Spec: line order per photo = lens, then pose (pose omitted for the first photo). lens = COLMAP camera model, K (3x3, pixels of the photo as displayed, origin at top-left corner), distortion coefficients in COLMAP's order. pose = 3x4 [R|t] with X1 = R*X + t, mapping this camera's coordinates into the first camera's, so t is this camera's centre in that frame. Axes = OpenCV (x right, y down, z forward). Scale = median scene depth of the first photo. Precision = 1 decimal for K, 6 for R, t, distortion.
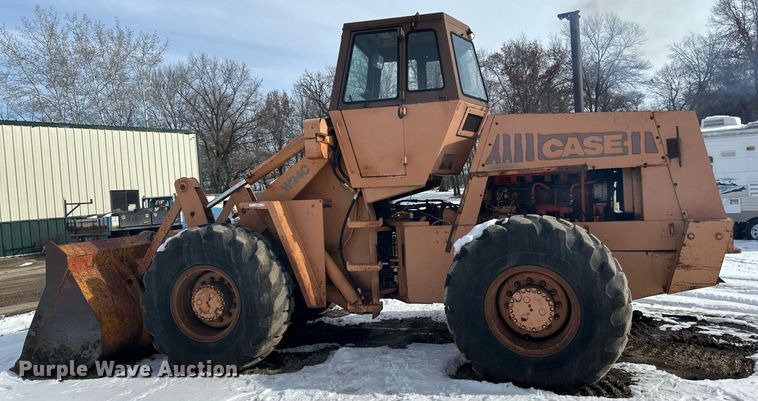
lens RADIAL K [[515.3, 0, 367.1], [0, 515.3, 201.8], [0, 0, 1]] dist [0.078455, -0.094040]
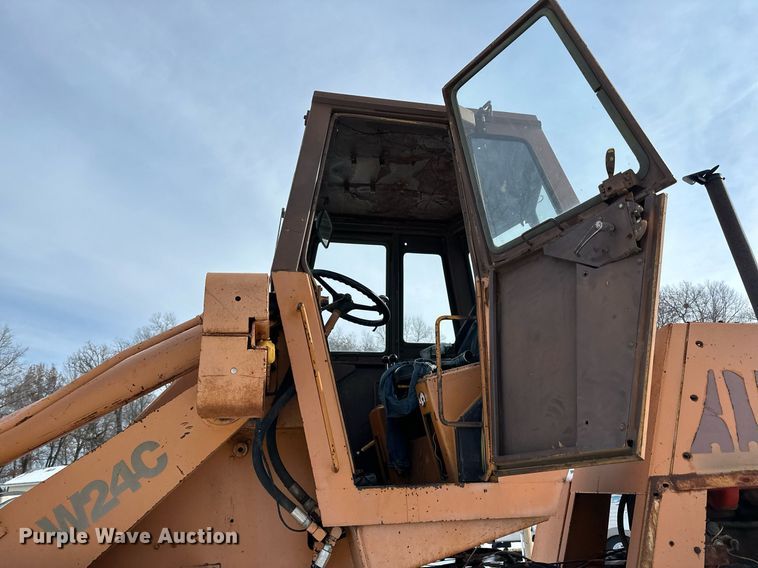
lens RADIAL K [[529.6, 0, 360.3], [0, 529.6, 282.5], [0, 0, 1]] dist [-0.002438, -0.006315]
pose [[0.930168, 0.139624, 0.339549, -0.136033], [0.004862, 0.920094, -0.391666, -0.038621], [-0.367103, 0.365966, 0.855163, 0.718863]]
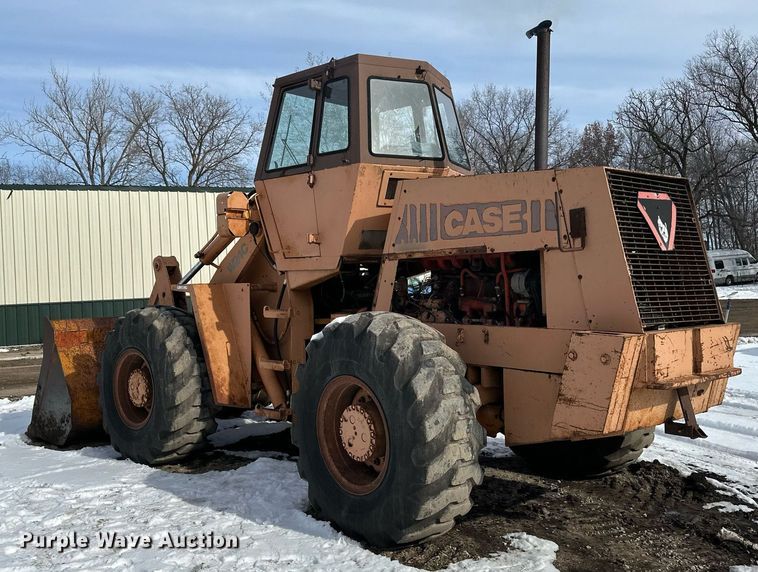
lens RADIAL K [[708.2, 0, 381.8], [0, 708.2, 268.8], [0, 0, 1]] dist [0.080872, -0.005287]
pose [[0.871538, 0.018743, -0.489969, 0.728113], [-0.024515, 0.999685, -0.005364, -0.029392], [0.489714, 0.016686, 0.871723, 0.068375]]
